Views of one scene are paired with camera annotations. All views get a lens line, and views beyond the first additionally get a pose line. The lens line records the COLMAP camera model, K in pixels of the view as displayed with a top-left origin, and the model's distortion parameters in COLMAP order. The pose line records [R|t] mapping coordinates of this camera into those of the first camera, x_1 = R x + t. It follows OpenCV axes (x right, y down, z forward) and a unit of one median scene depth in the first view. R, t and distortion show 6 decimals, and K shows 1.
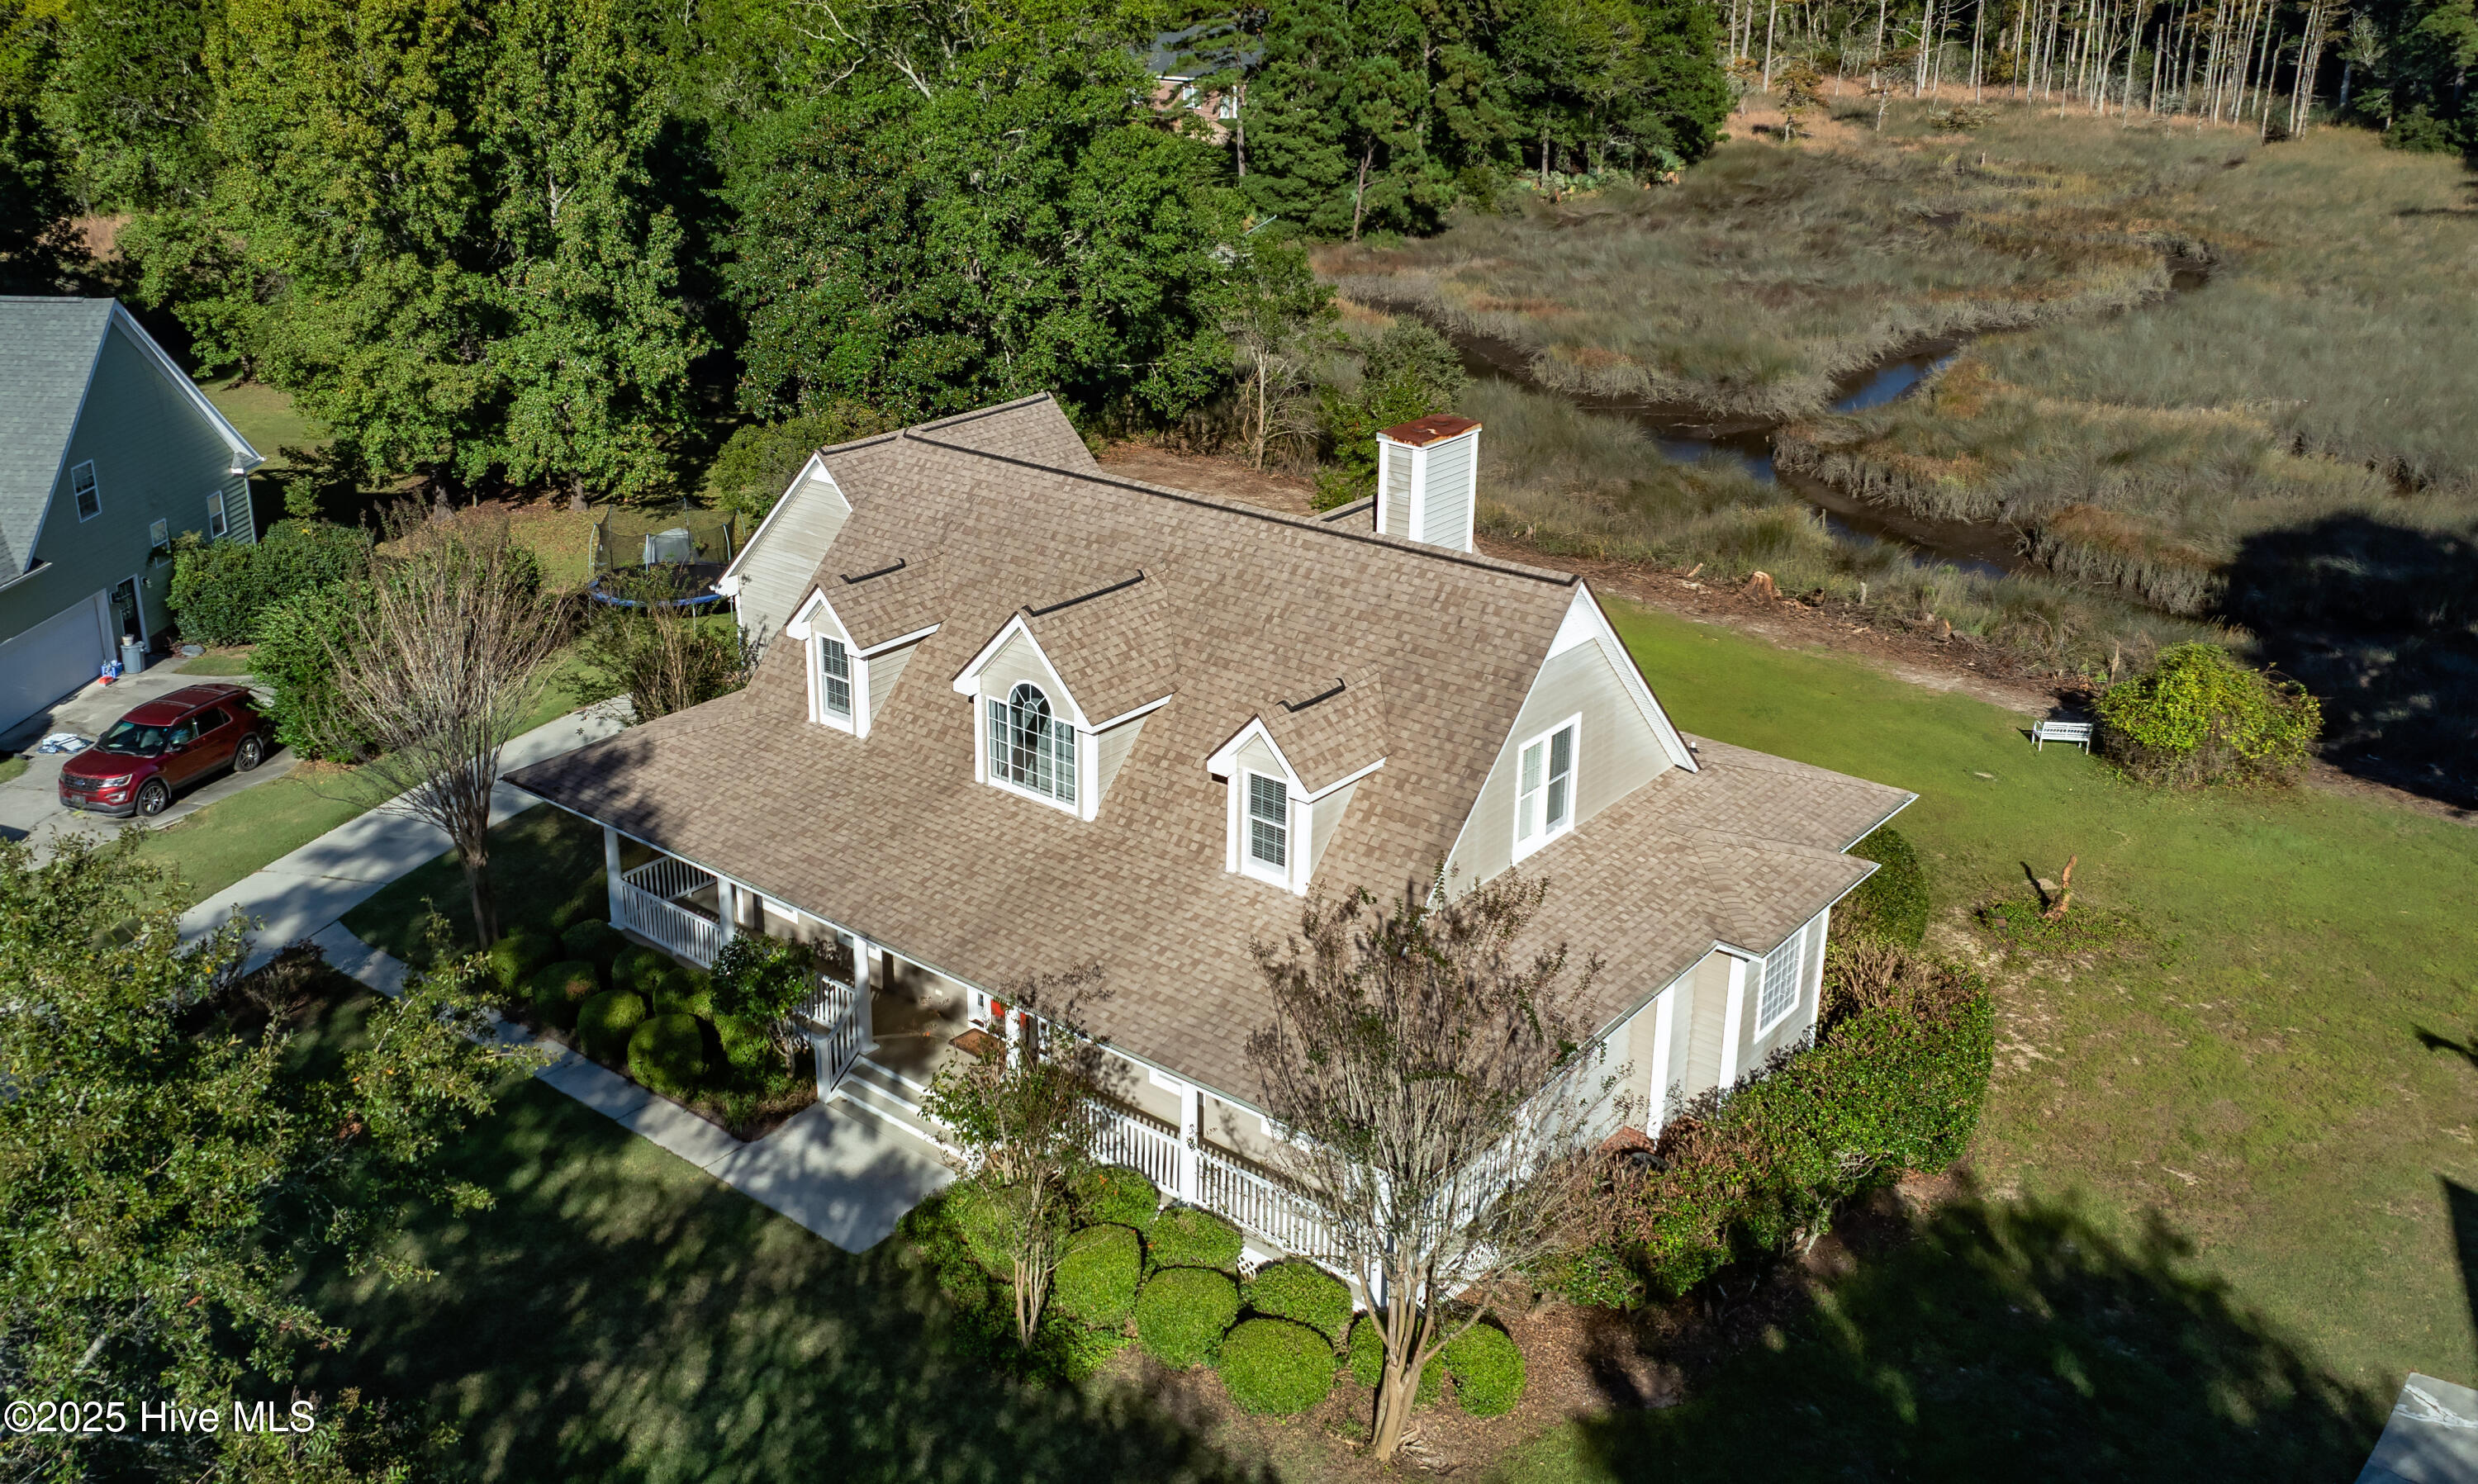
lens RADIAL K [[2146.8, 0, 1145.7], [0, 2146.8, 676.4], [0, 0, 1]] dist [-0.014652, 0.000724]
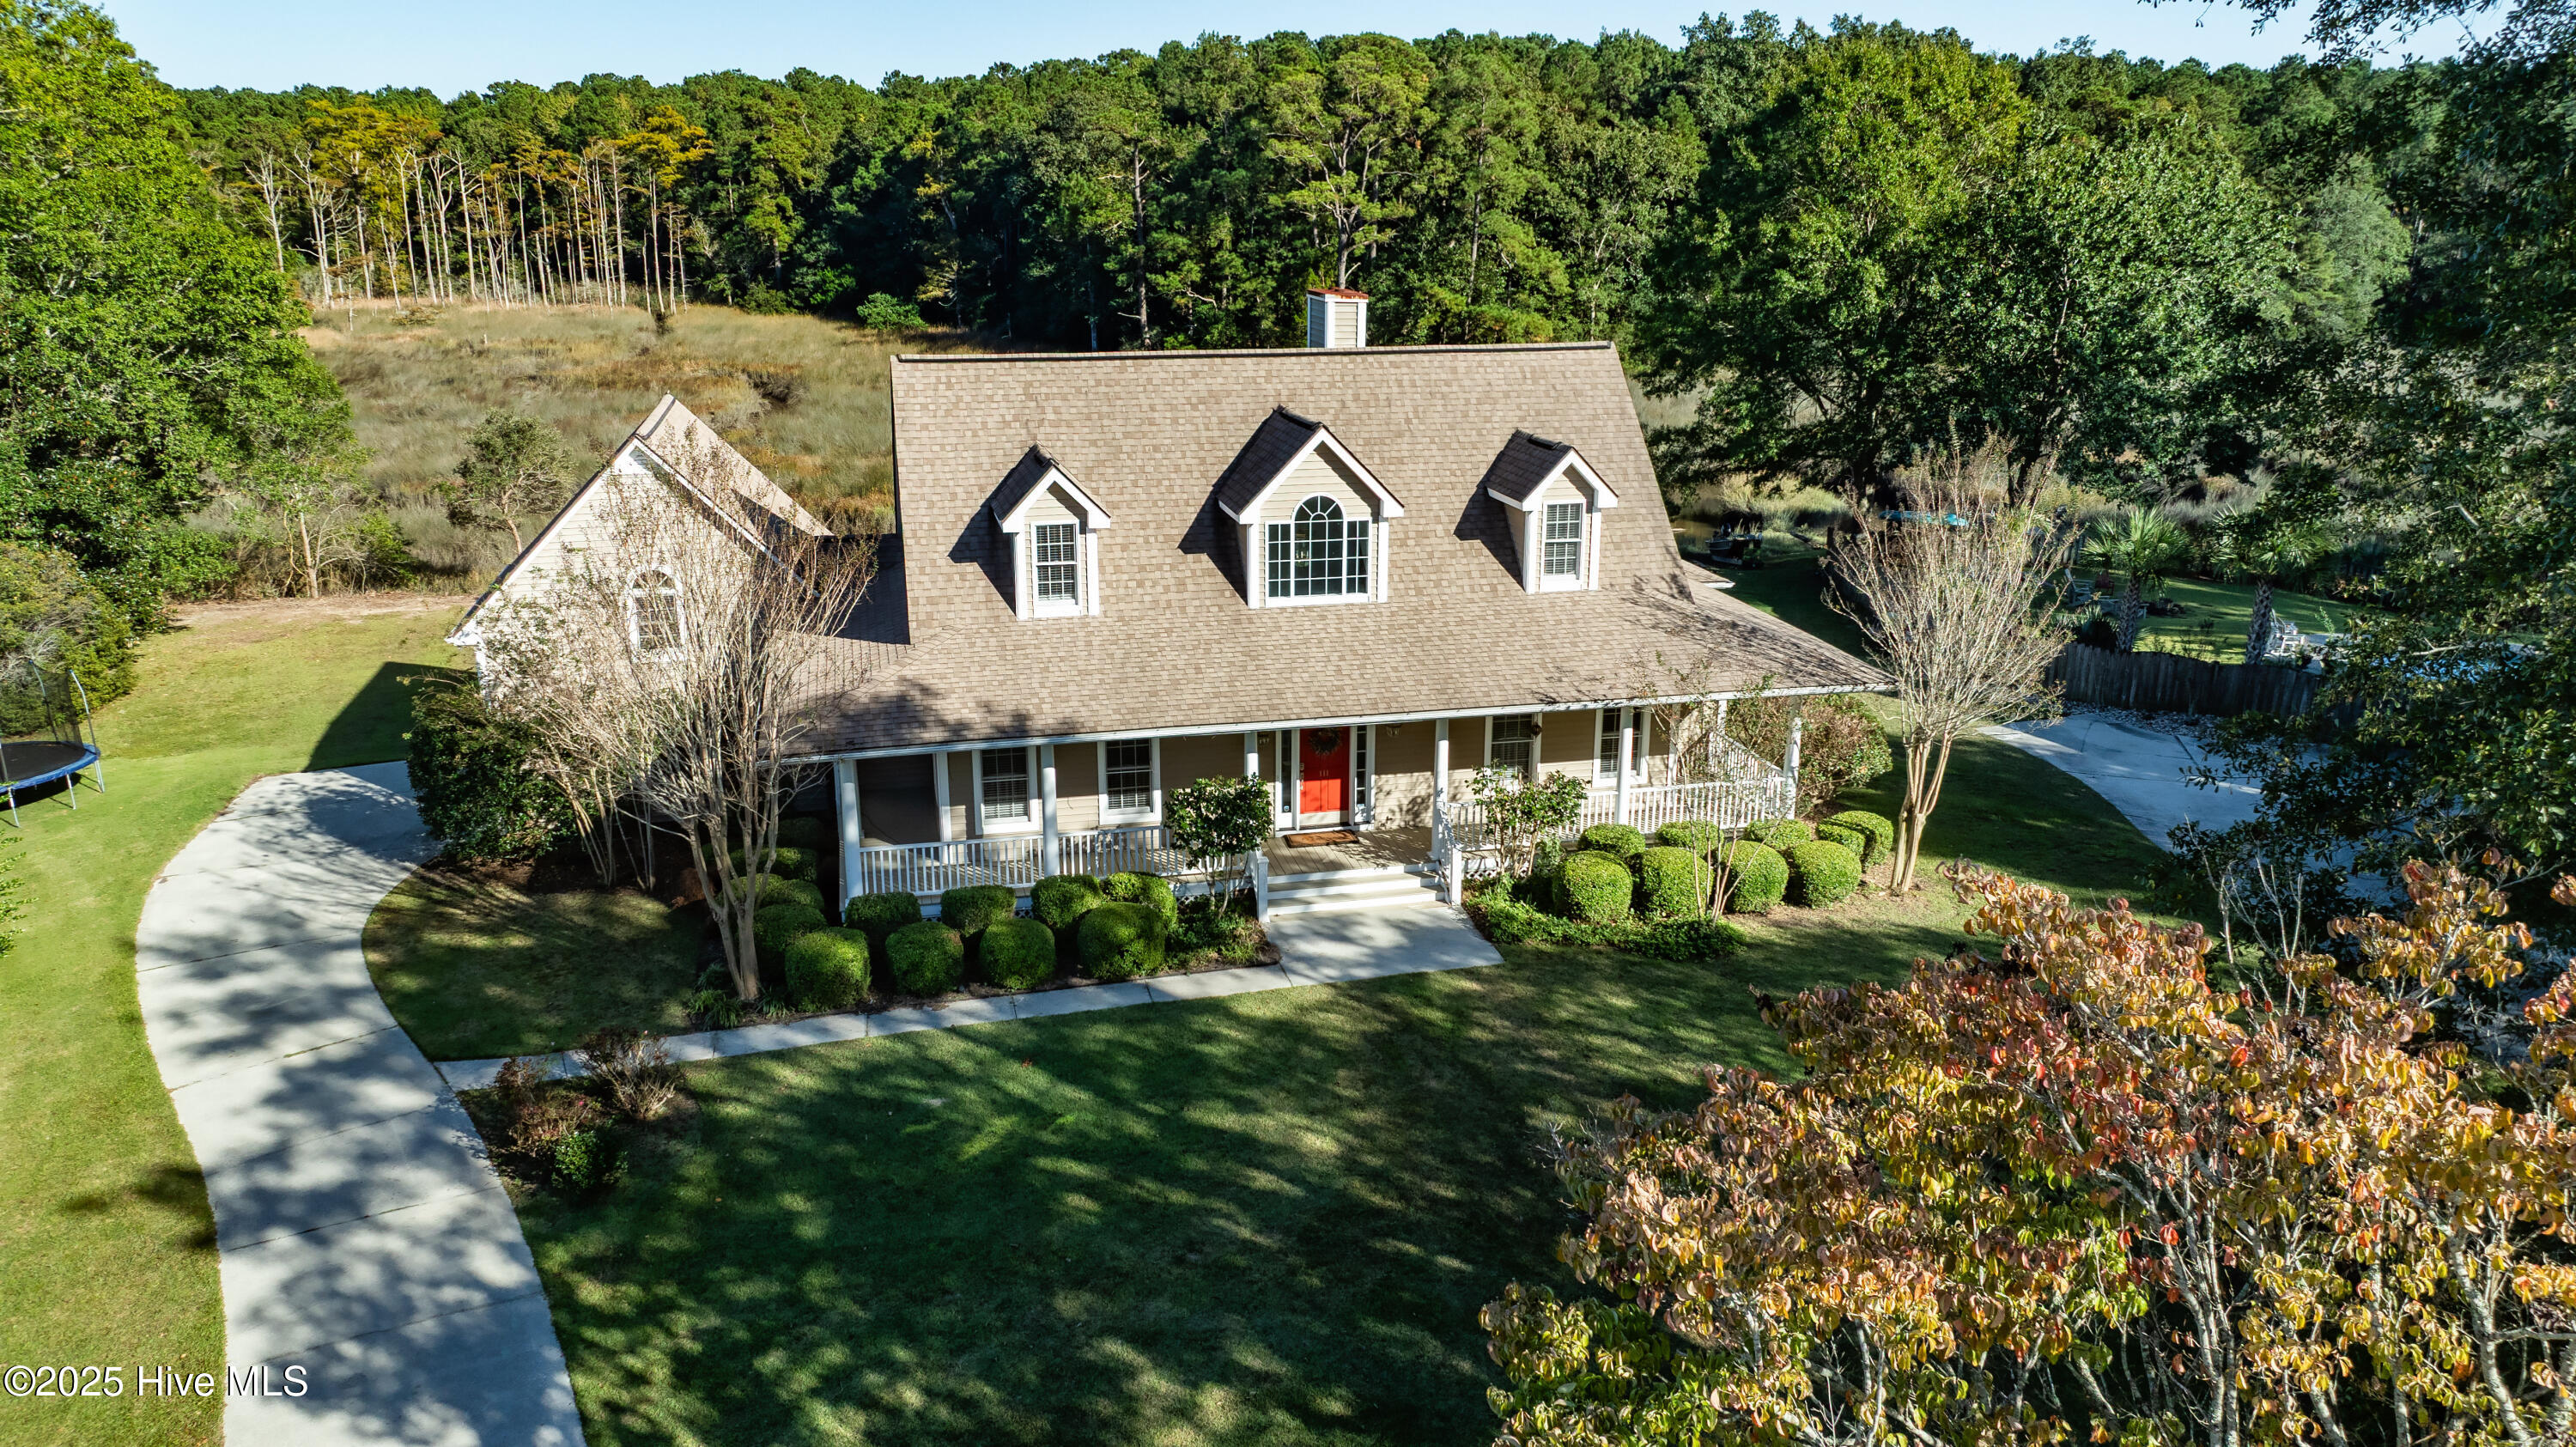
lens RADIAL K [[1833.7, 0, 1288.0], [0, 1833.7, 723.5], [0, 0, 1]] dist [-0.009255, 0.005402]
pose [[0.594162, -0.227873, 0.771392, -0.706732], [0.278049, 0.958096, 0.068860, 0.040483], [-0.754759, 0.173571, 0.632624, 0.366617]]
